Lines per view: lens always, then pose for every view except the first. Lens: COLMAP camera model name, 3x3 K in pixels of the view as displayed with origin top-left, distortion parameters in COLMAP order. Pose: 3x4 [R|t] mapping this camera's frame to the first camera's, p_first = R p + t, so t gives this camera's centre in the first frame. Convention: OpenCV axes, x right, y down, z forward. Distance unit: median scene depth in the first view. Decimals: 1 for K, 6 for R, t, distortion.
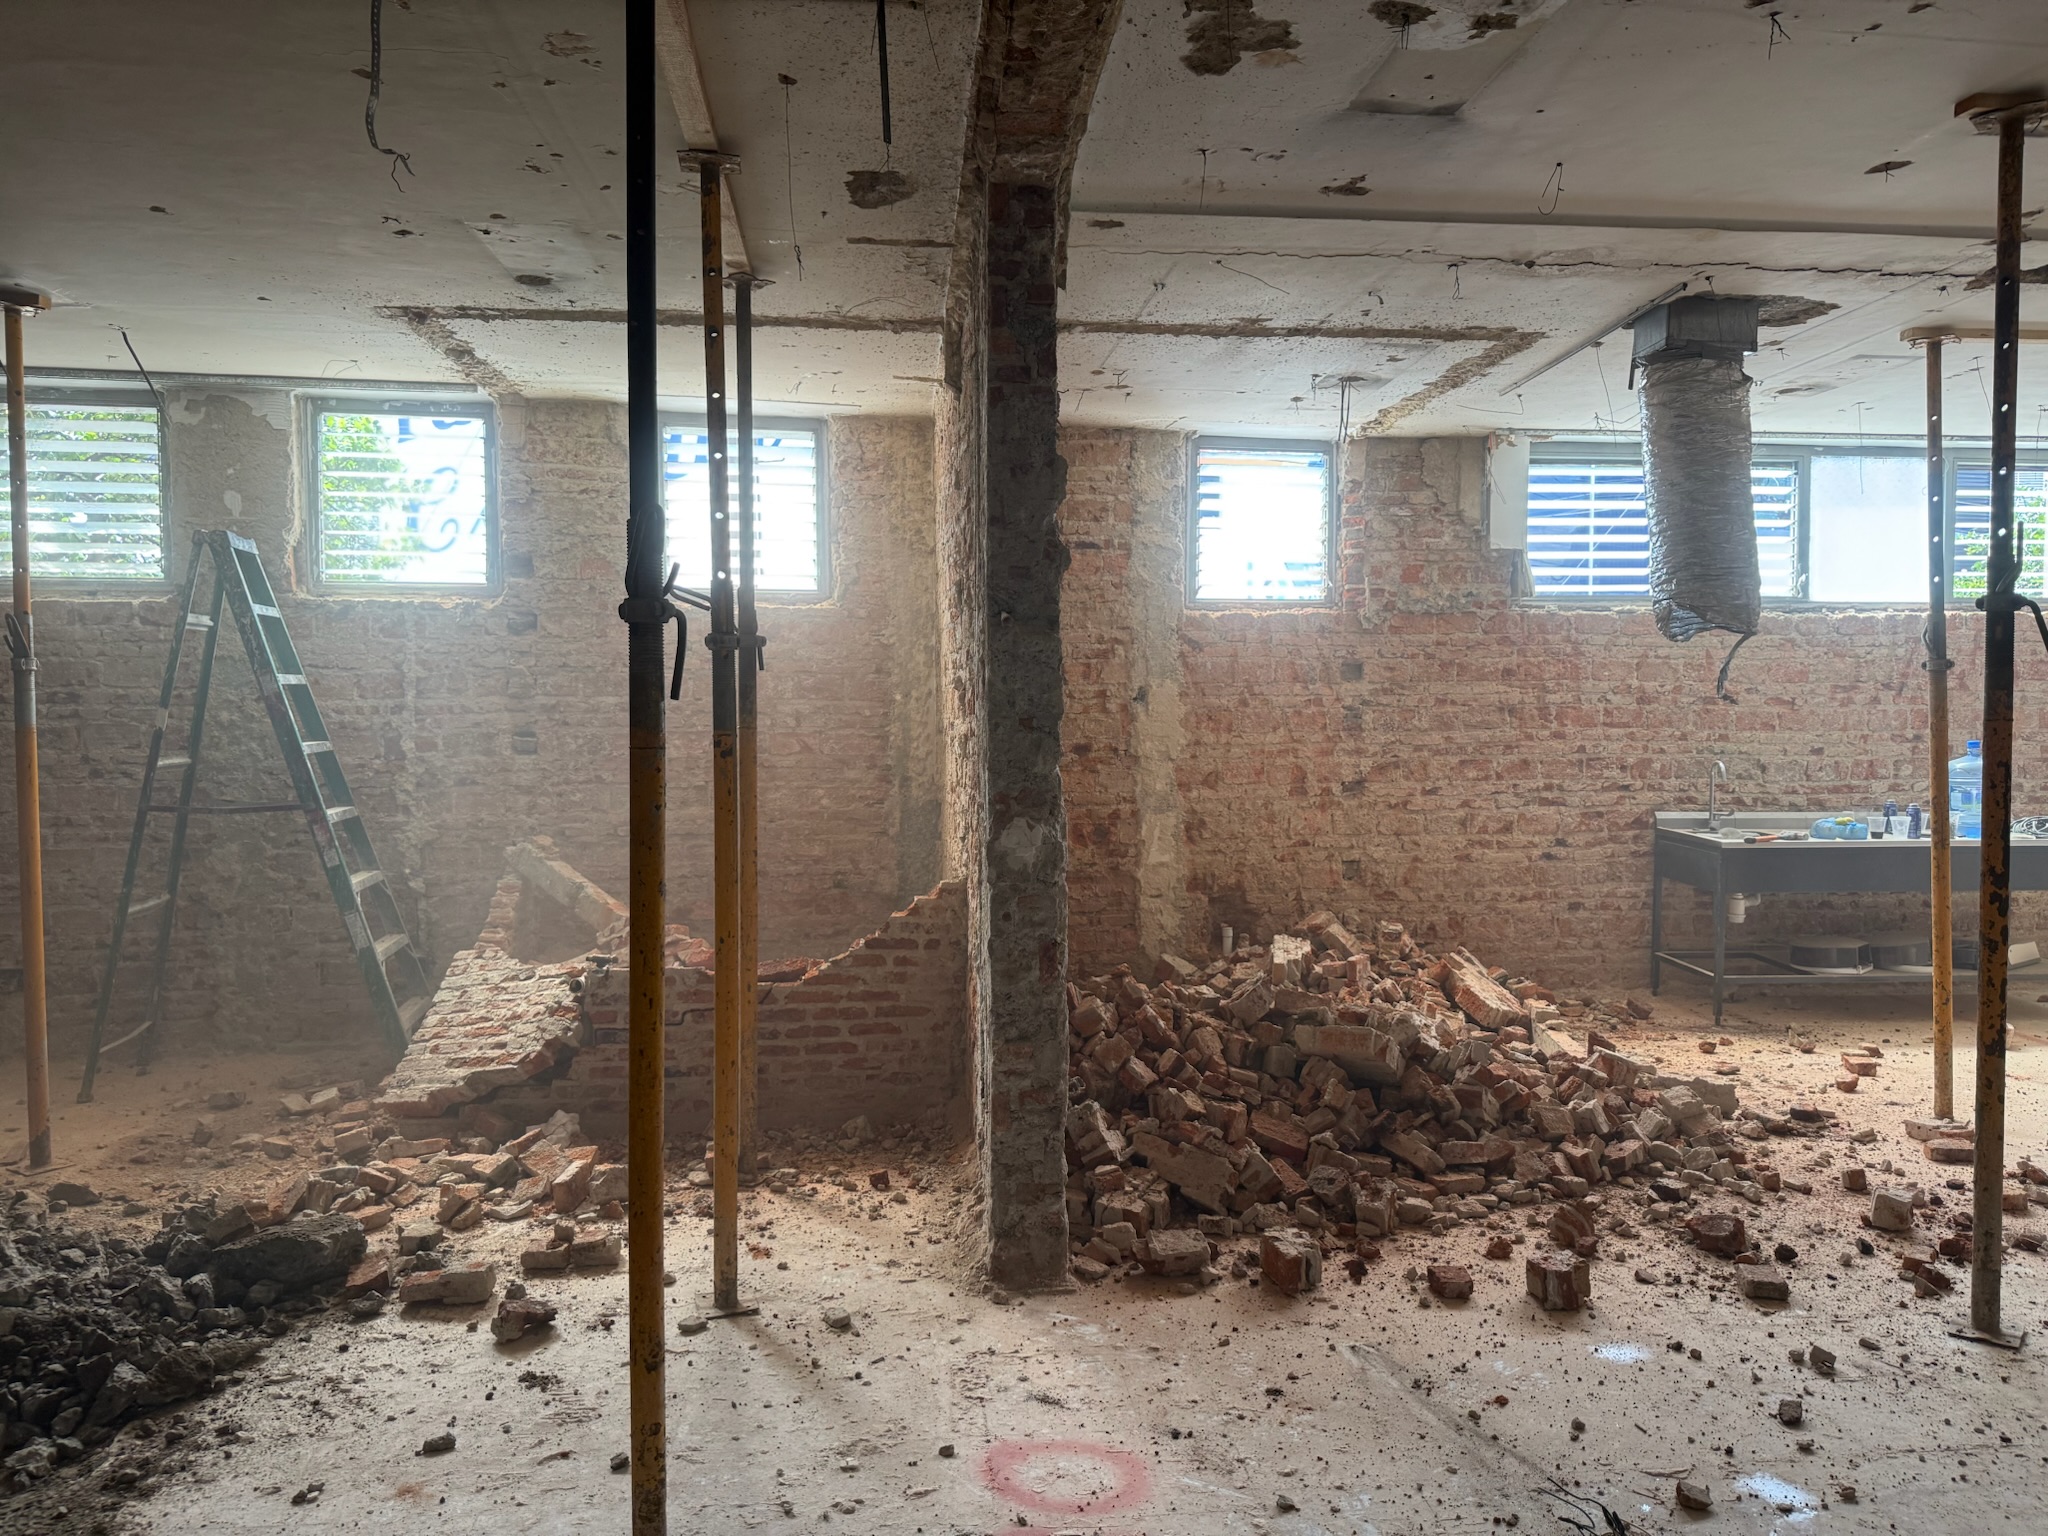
lens RADIAL K [[1431.4, 0, 1024.0], [0, 1431.4, 768.0], [0, 0, 1]] dist [0.095785, -0.150034]
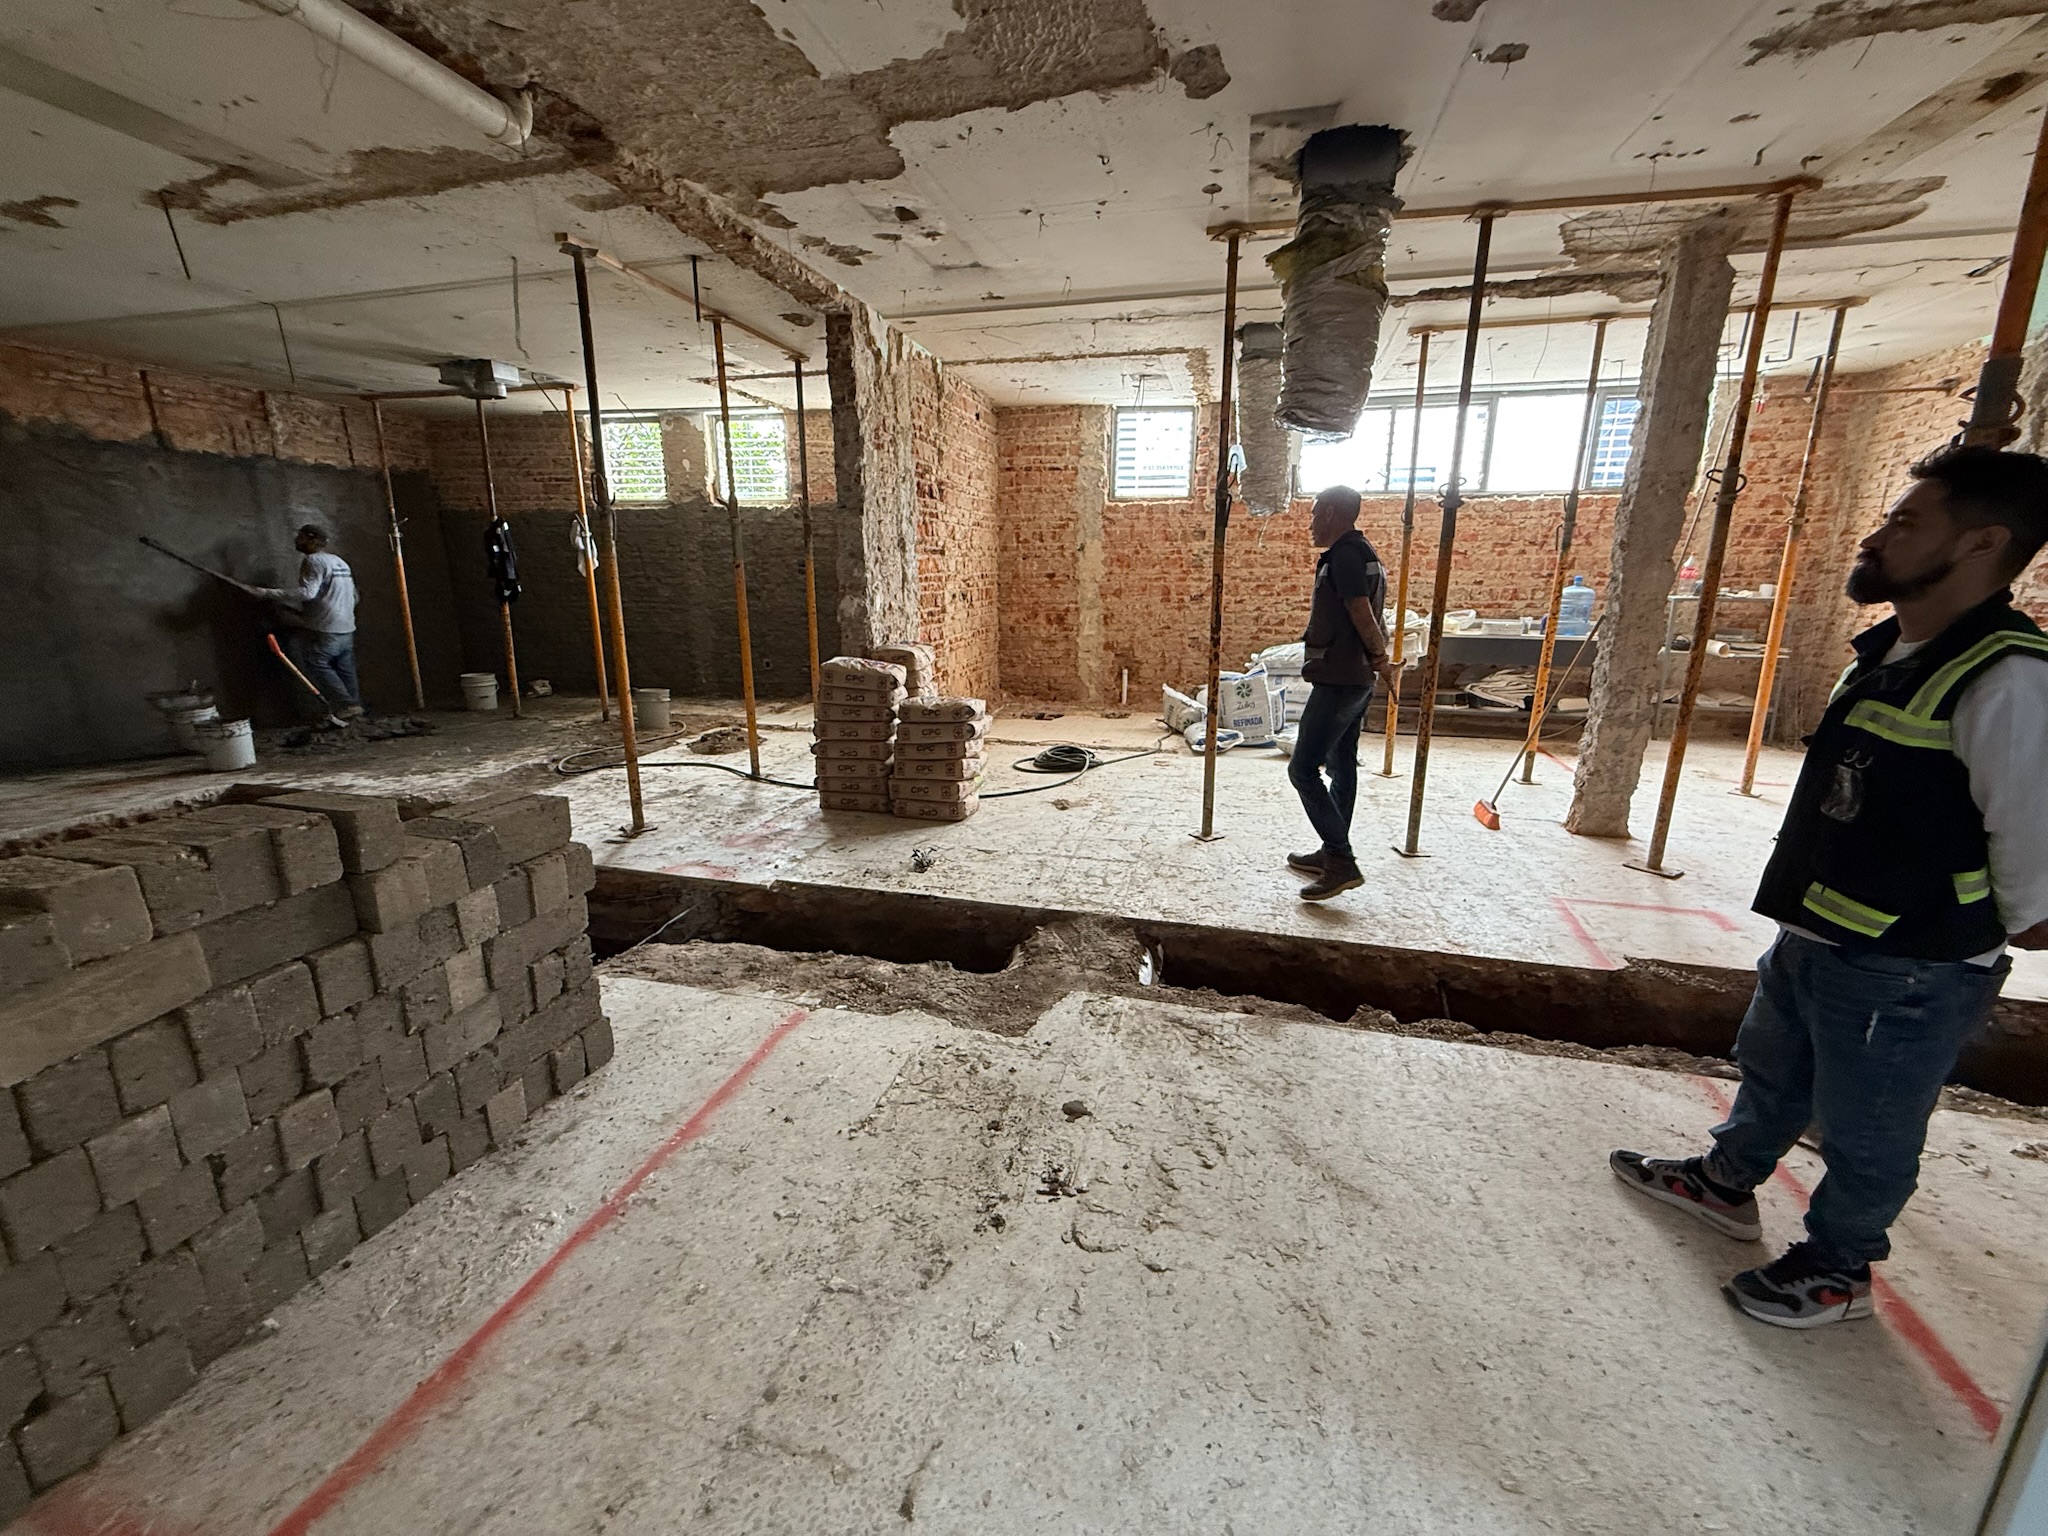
lens RADIAL K [[814.8, 0, 1016.0], [0, 814.8, 767.8], [0, 0, 1]] dist [0.000446, -0.000222]
pose [[0.938512, 0.089012, -0.333575, 0.383701], [-0.019945, 0.978557, 0.205006, 0.016335], [0.344671, -0.185748, 0.920163, -0.115509]]
